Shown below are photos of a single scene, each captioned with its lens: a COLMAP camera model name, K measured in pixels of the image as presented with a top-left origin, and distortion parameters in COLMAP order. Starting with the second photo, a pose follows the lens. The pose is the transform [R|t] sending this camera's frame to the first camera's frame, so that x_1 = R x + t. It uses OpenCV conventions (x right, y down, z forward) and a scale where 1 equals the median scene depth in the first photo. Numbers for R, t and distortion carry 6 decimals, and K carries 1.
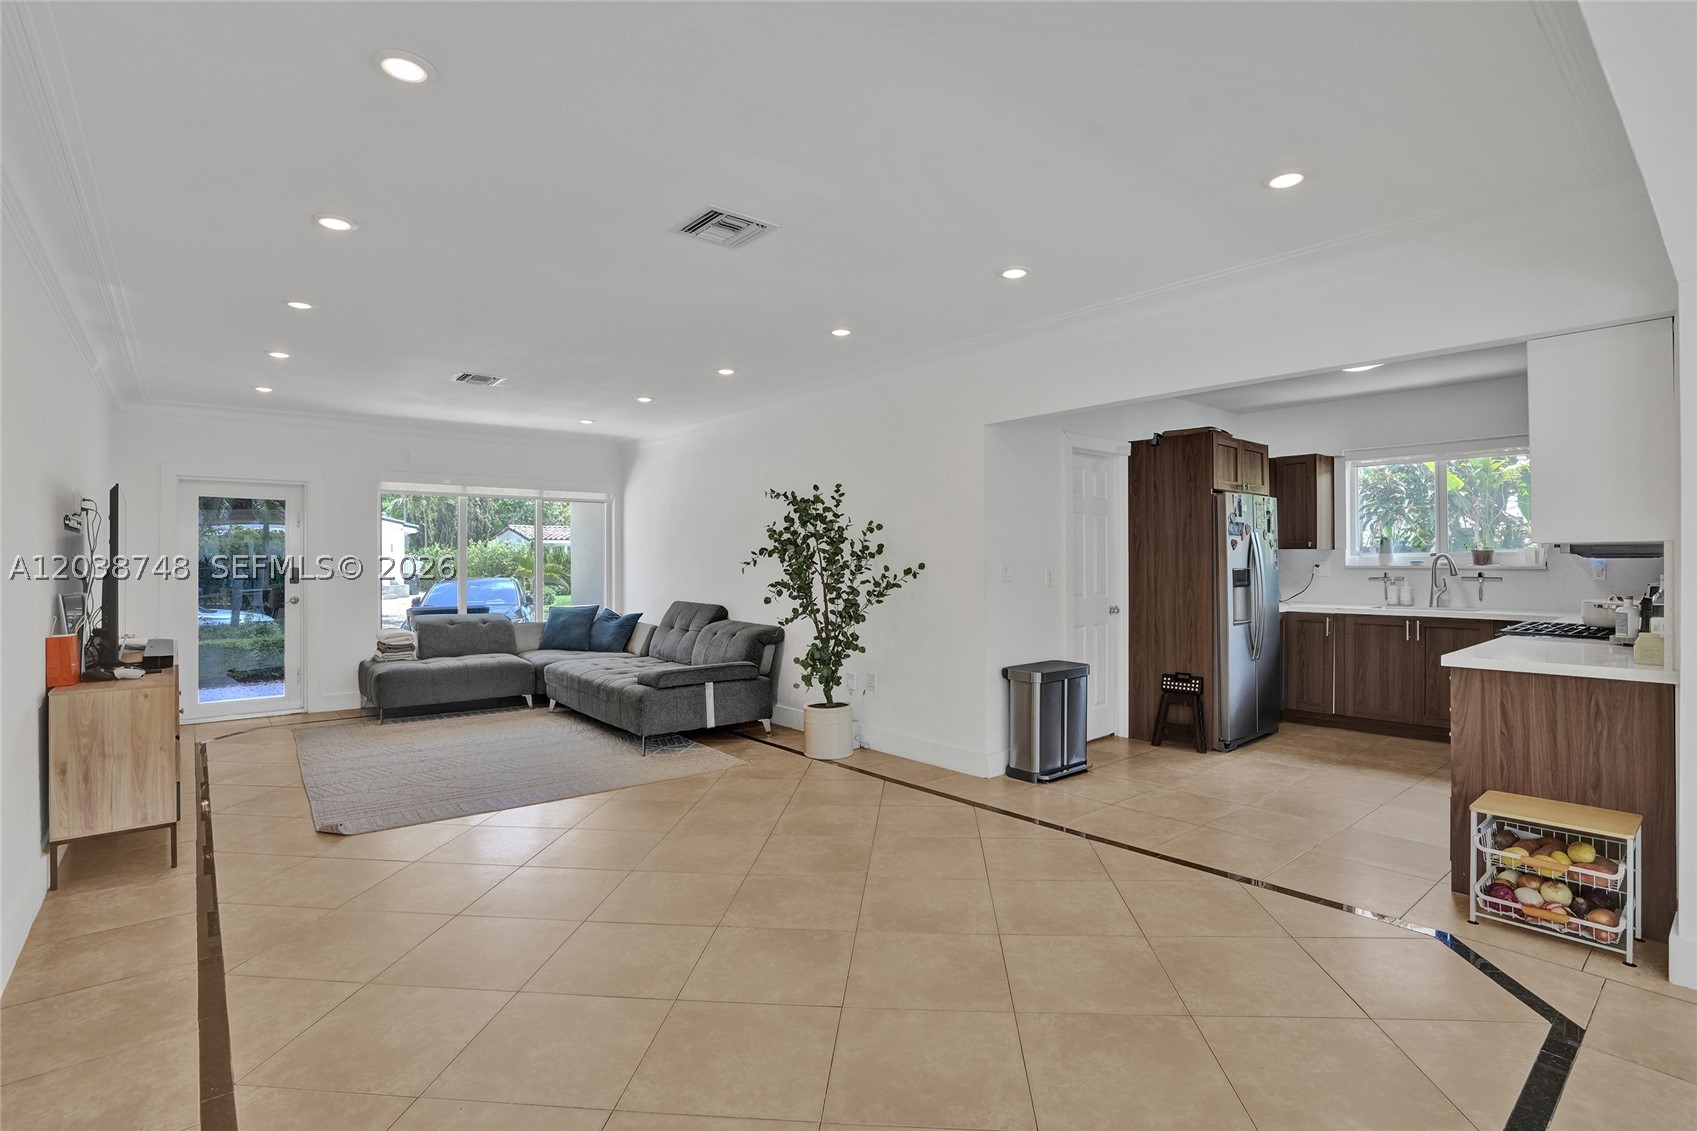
lens RADIAL K [[798.9, 0, 847.8], [0, 798.9, 559.0], [0, 0, 1]] dist [-0.055889, 0.014768]
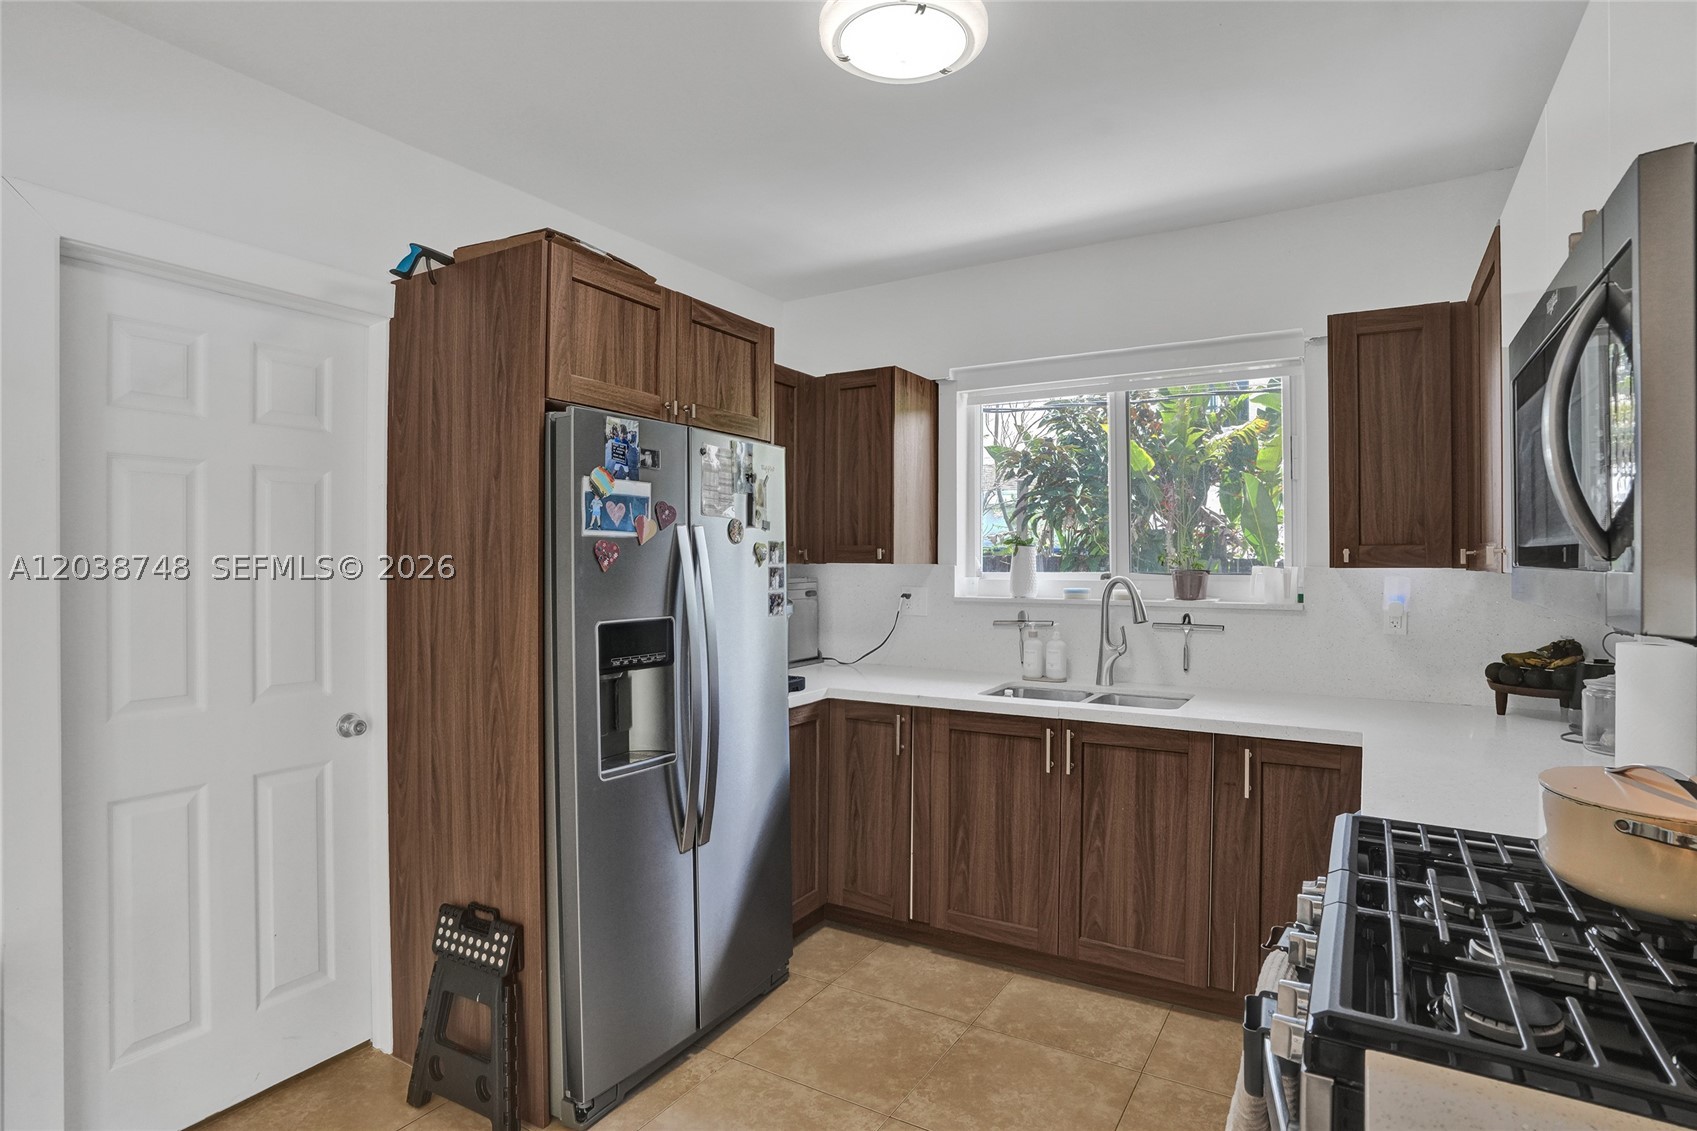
lens RADIAL K [[826.2, 0, 842.8], [0, 826.2, 571.5], [0, 0, 1]] dist [-0.020404, 0.003309]
pose [[0.950308, 0.002461, 0.311301, 0.437290], [-0.007623, 0.999853, 0.015367, -0.016751], [-0.311217, -0.016977, 0.950187, 0.560368]]
